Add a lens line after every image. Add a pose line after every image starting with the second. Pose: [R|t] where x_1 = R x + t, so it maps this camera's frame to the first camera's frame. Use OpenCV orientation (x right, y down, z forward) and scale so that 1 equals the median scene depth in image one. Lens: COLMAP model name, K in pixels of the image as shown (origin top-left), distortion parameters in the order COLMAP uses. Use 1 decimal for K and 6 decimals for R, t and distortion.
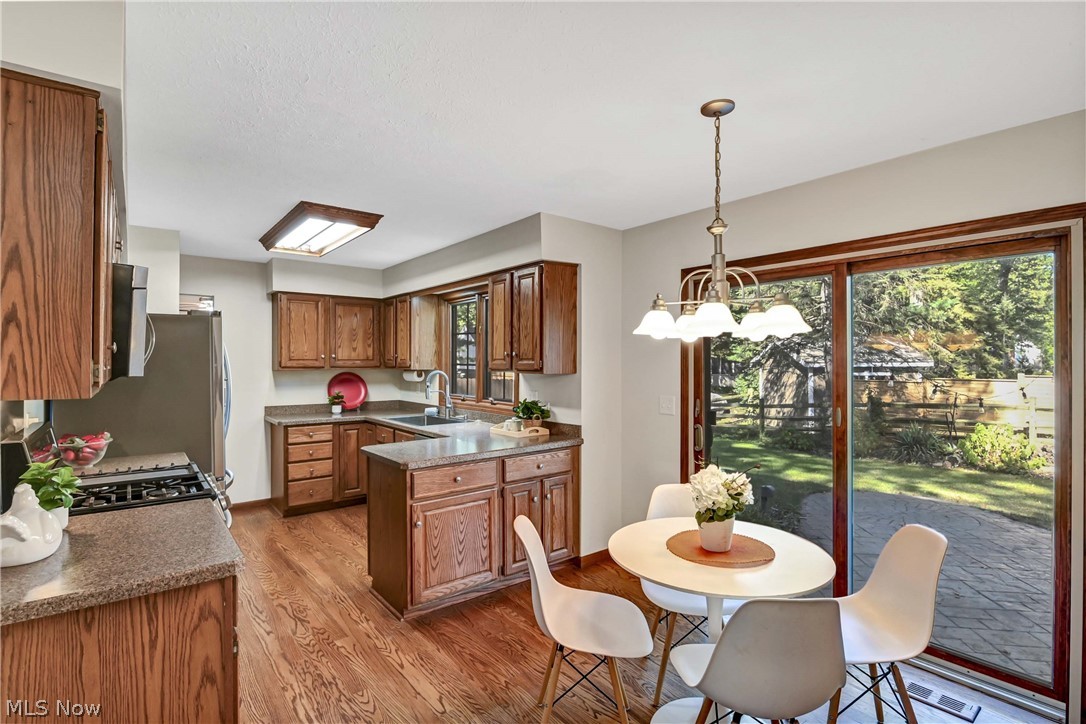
lens RADIAL K [[526.9, 0, 544.5], [0, 526.9, 364.1], [0, 0, 1]] dist [-0.005789, 0.000086]
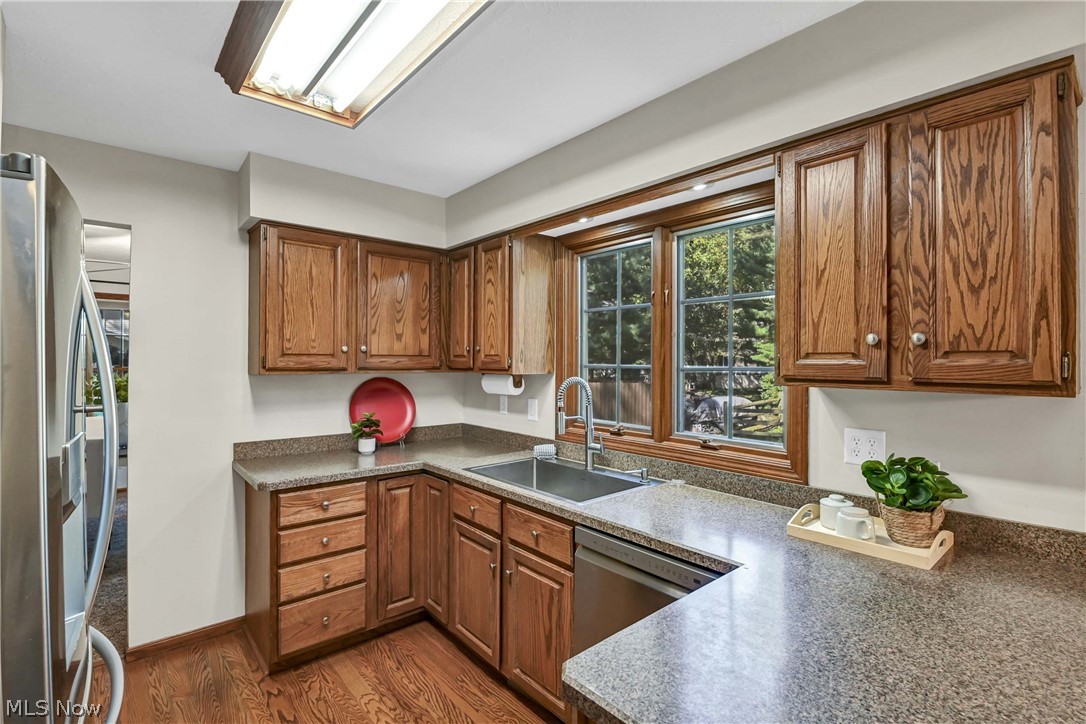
lens RADIAL K [[521.3, 0, 541.2], [0, 521.3, 360.0], [0, 0, 1]] dist [-0.013514, -0.001958]
pose [[0.999689, 0.004923, 0.024441, -0.232273], [-0.004834, 0.999981, -0.003715, -0.002270], [-0.024459, 0.003596, 0.999694, 0.463390]]
